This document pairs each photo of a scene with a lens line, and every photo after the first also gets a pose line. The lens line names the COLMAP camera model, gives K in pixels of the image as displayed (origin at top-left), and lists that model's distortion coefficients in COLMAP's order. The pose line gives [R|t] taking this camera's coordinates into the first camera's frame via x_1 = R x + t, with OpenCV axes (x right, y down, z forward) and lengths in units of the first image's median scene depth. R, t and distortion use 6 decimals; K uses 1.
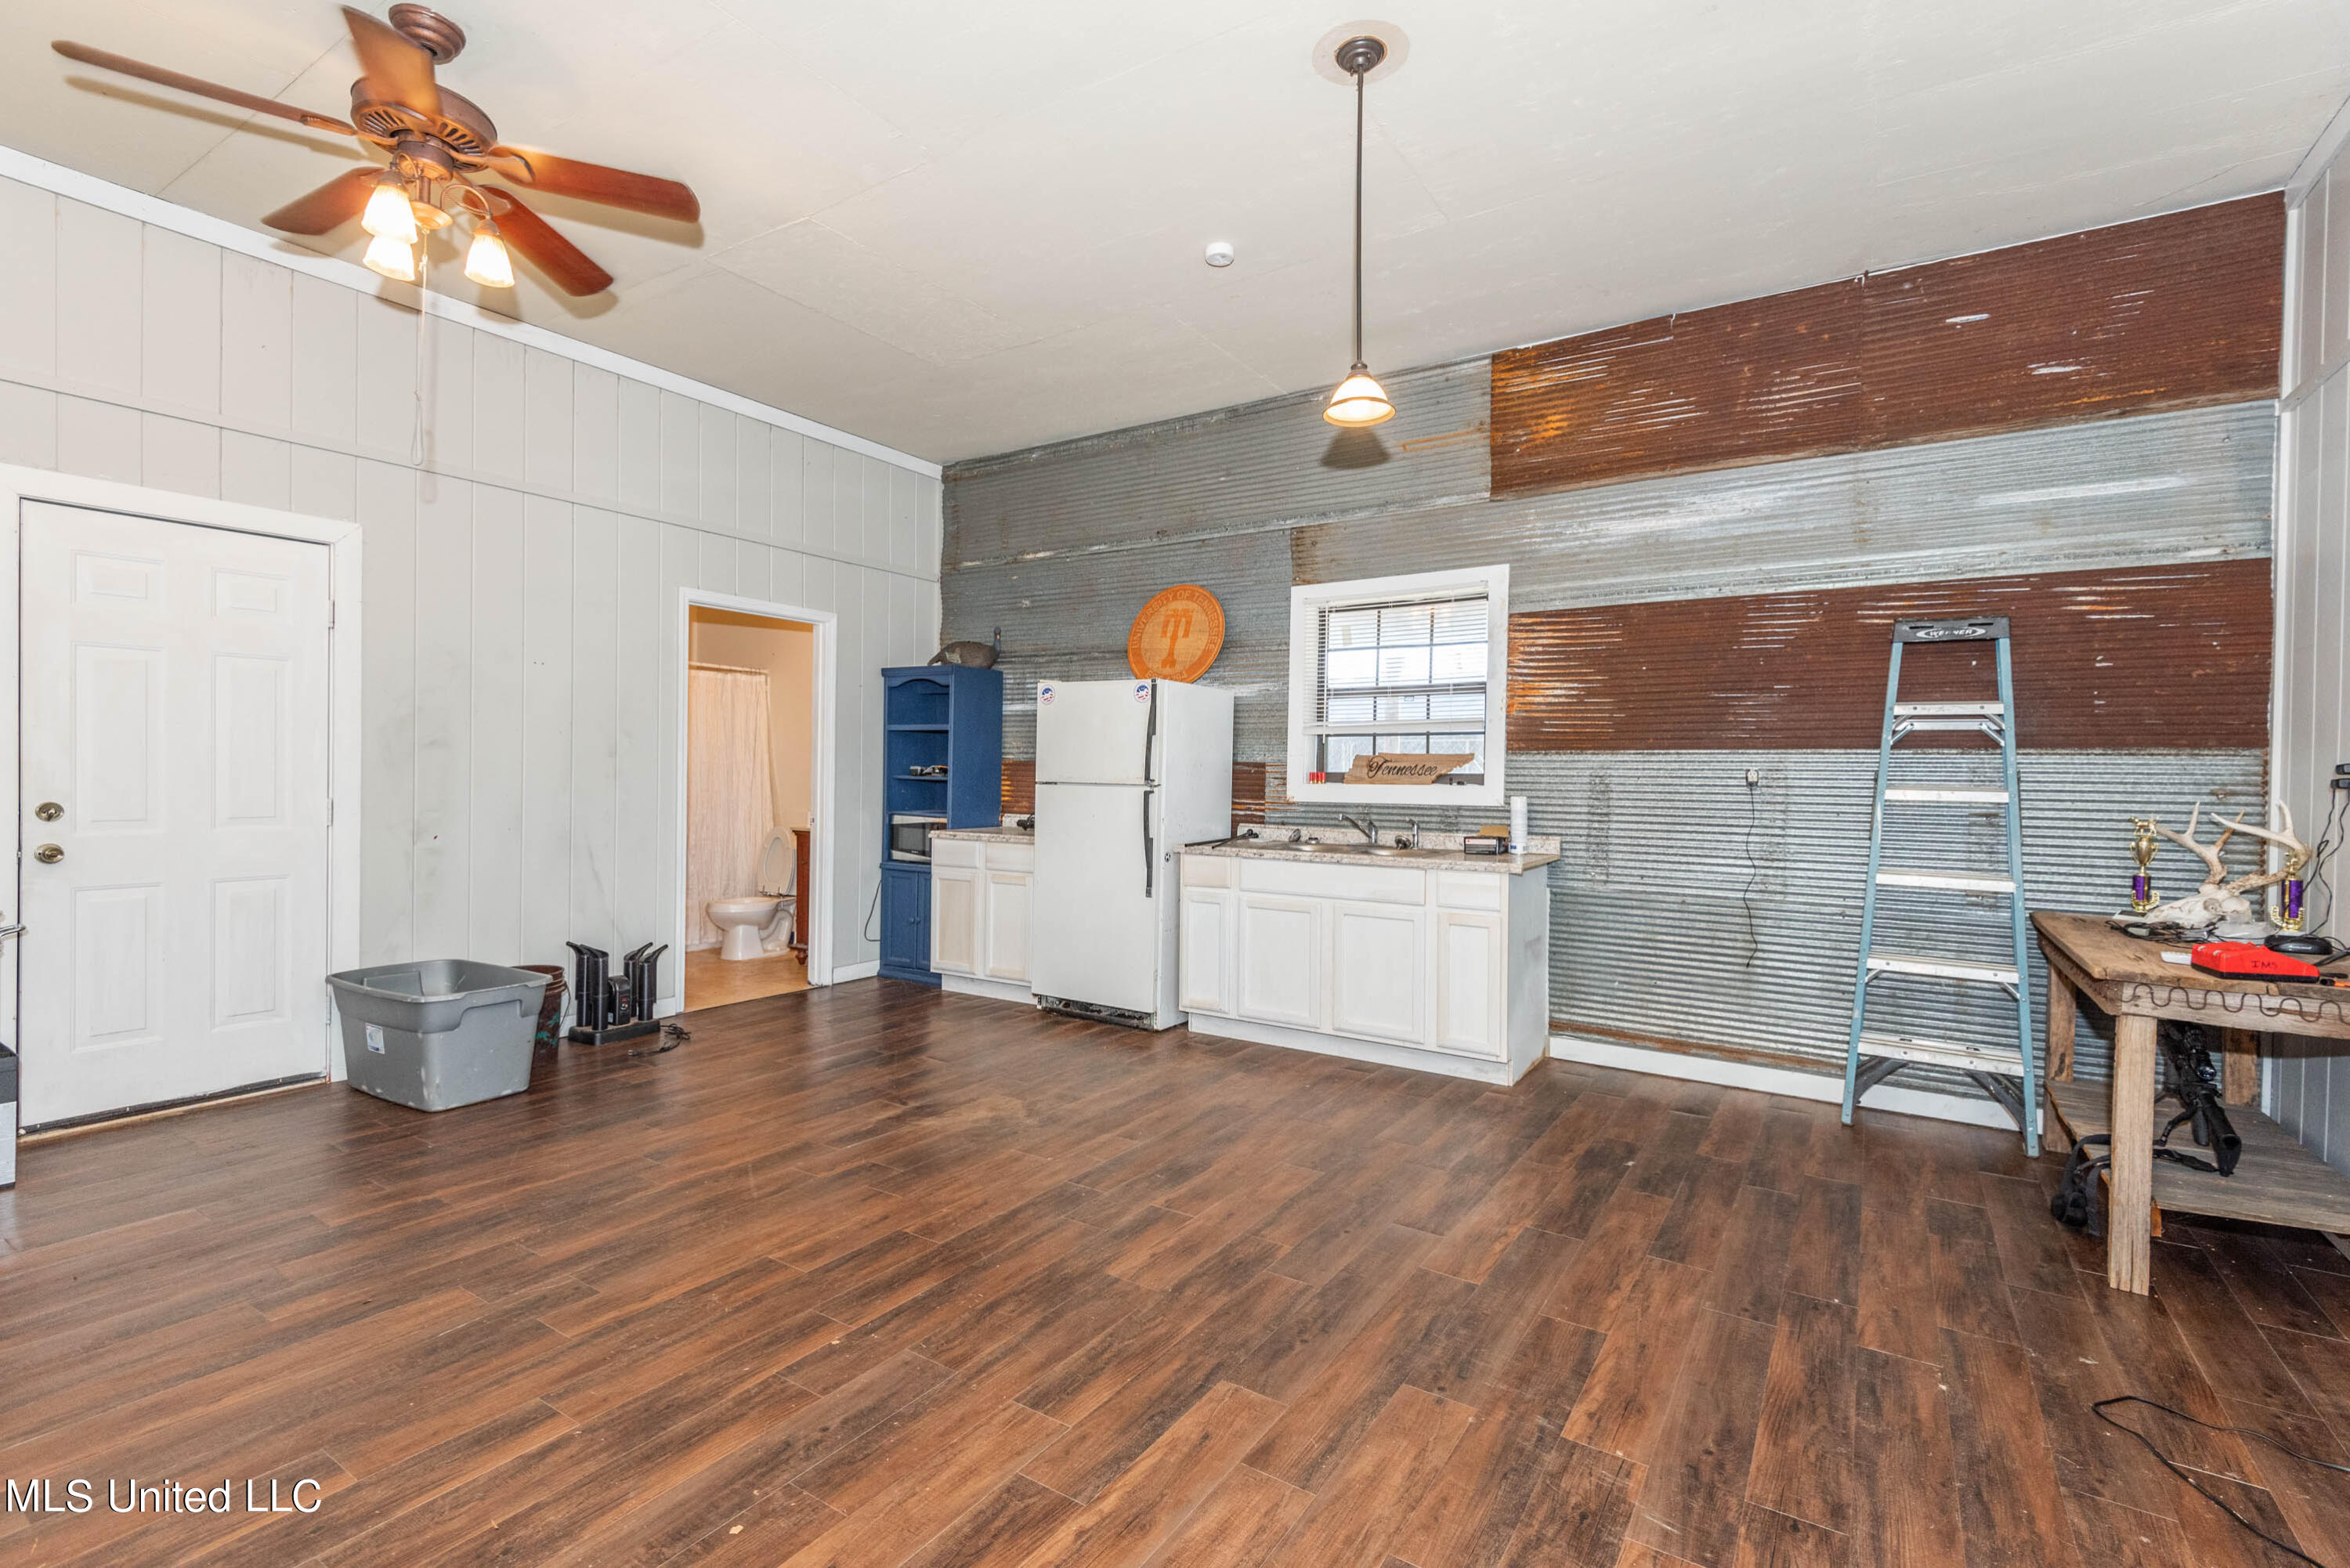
lens RADIAL K [[1118.5, 0, 1175.0], [0, 1118.5, 784.0], [0, 0, 1]] dist [0.055584, -0.031704]
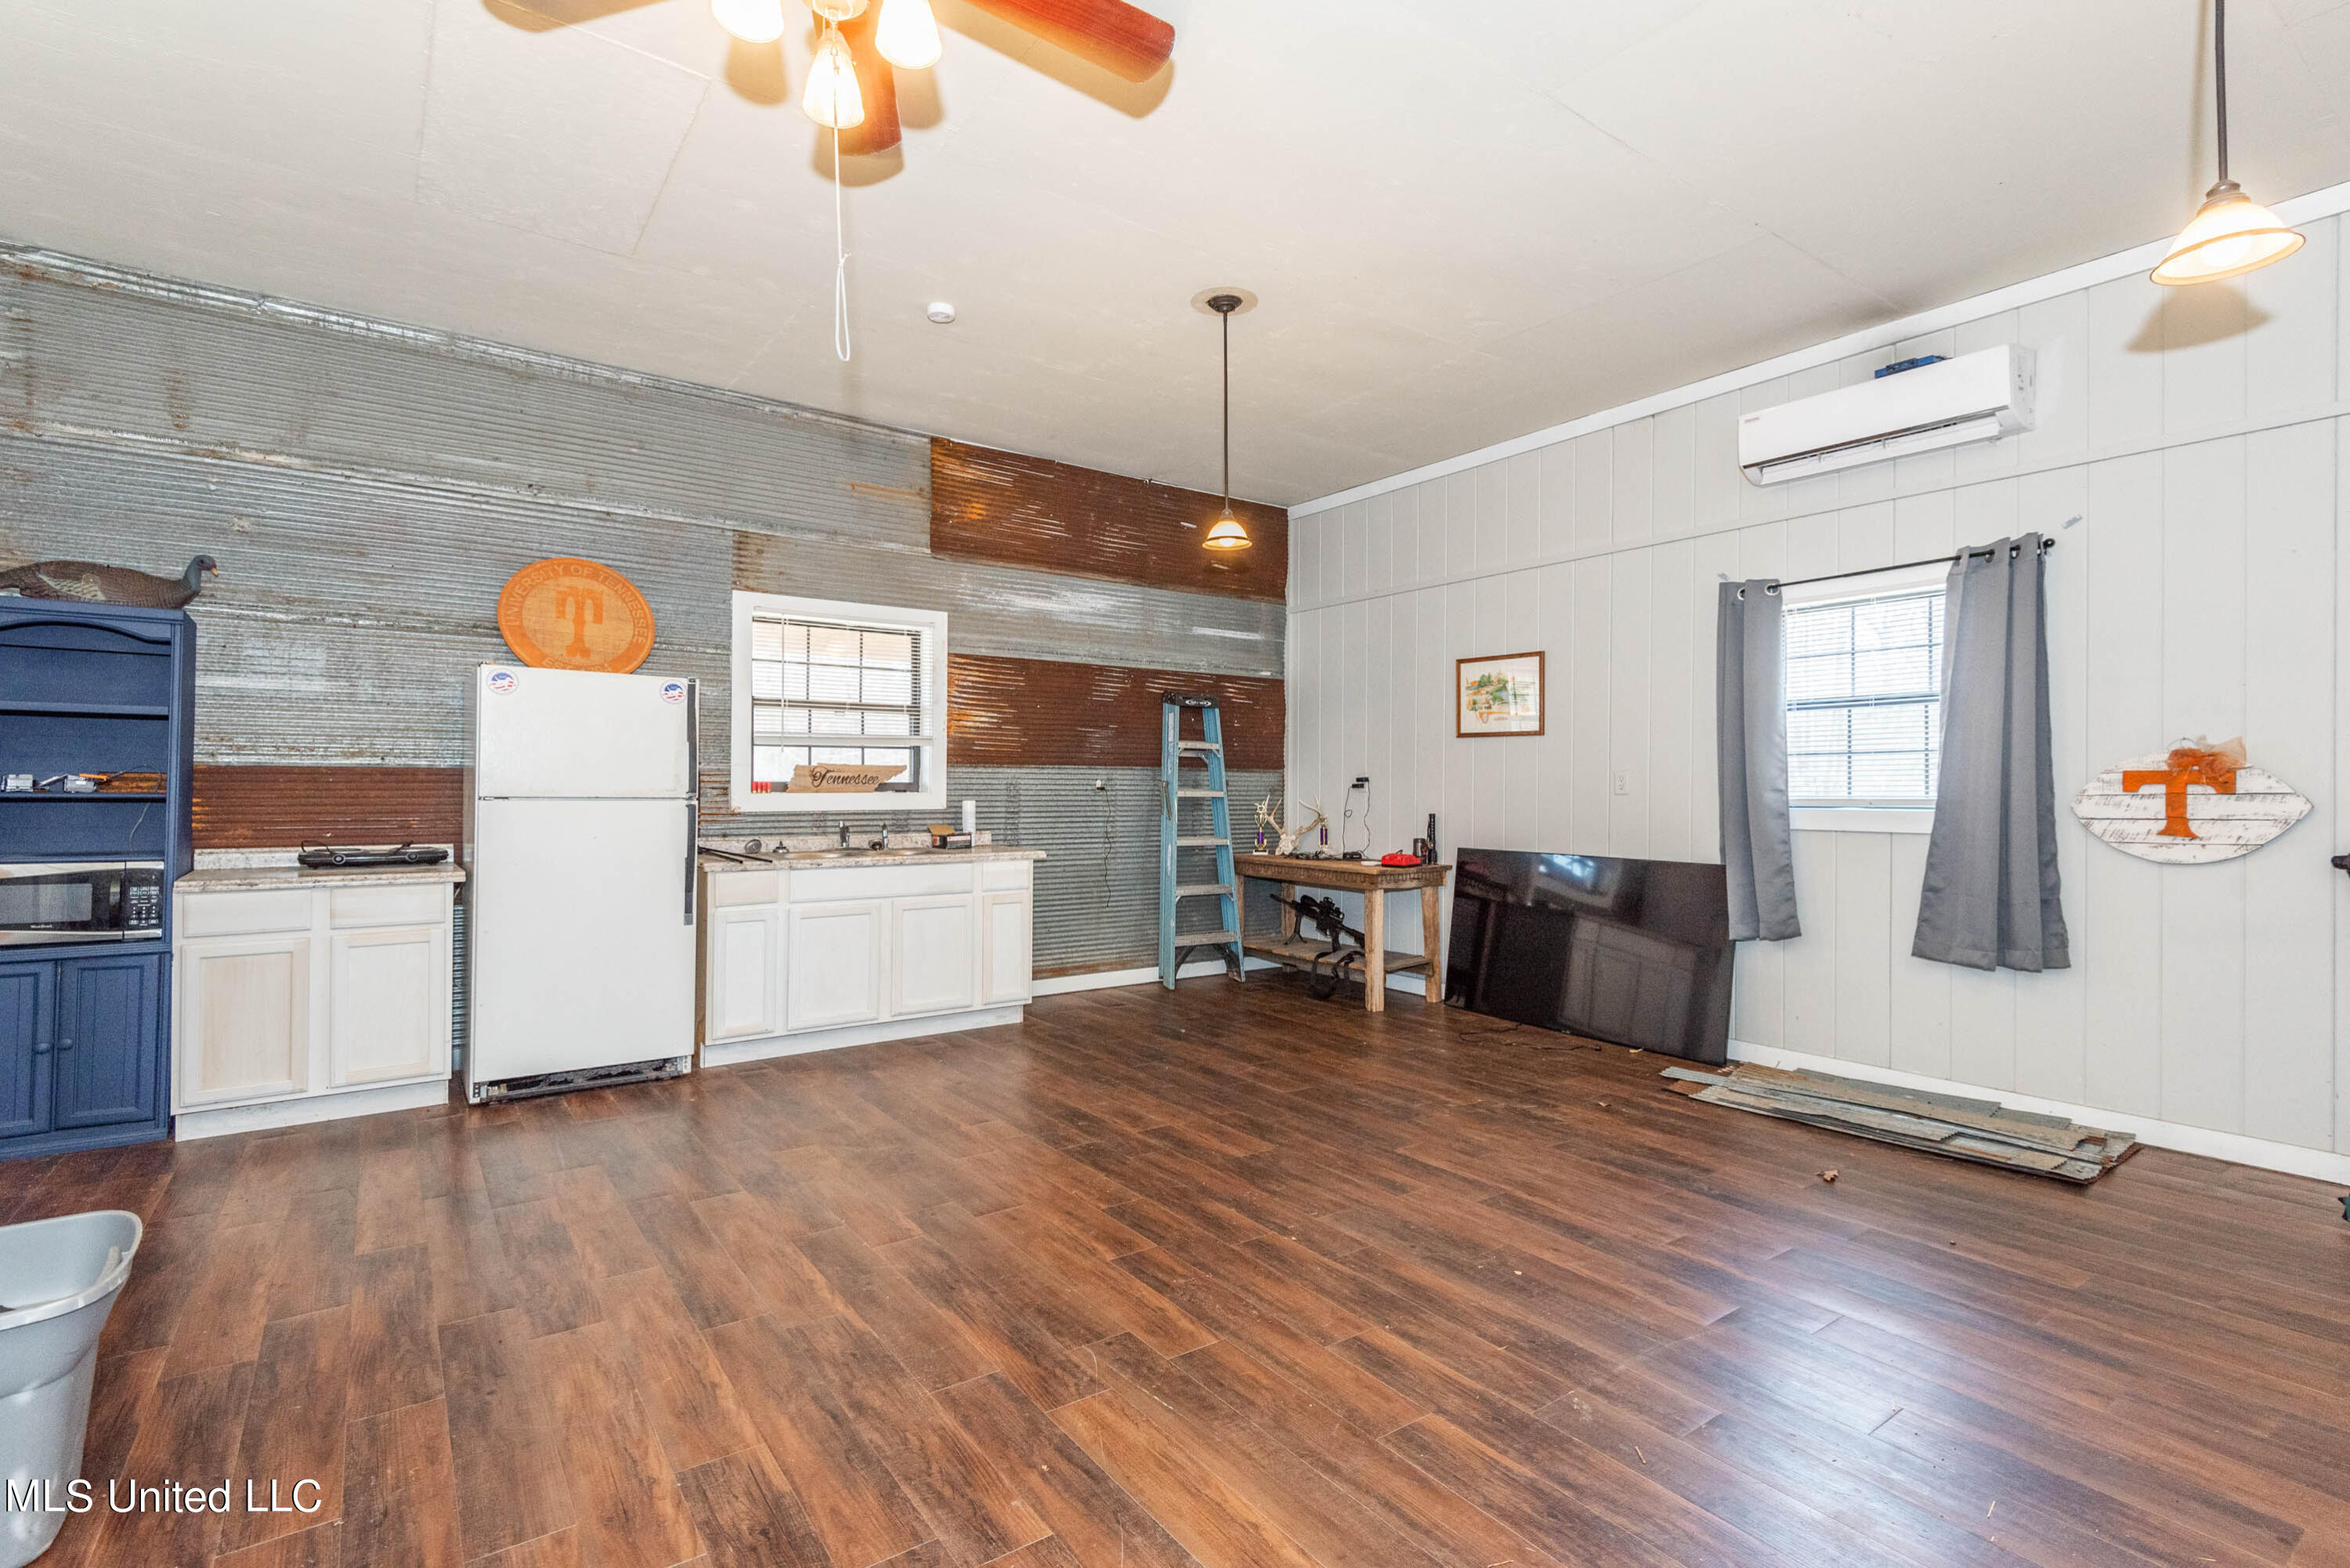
lens RADIAL K [[1118.5, 0, 1175.0], [0, 1118.5, 784.0], [0, 0, 1]] dist [0.055584, -0.031704]
pose [[0.328130, -0.008654, 0.944593, -0.851988], [0.008159, 0.999947, 0.006327, -0.014498], [-0.944597, 0.005631, 0.328183, 0.394684]]
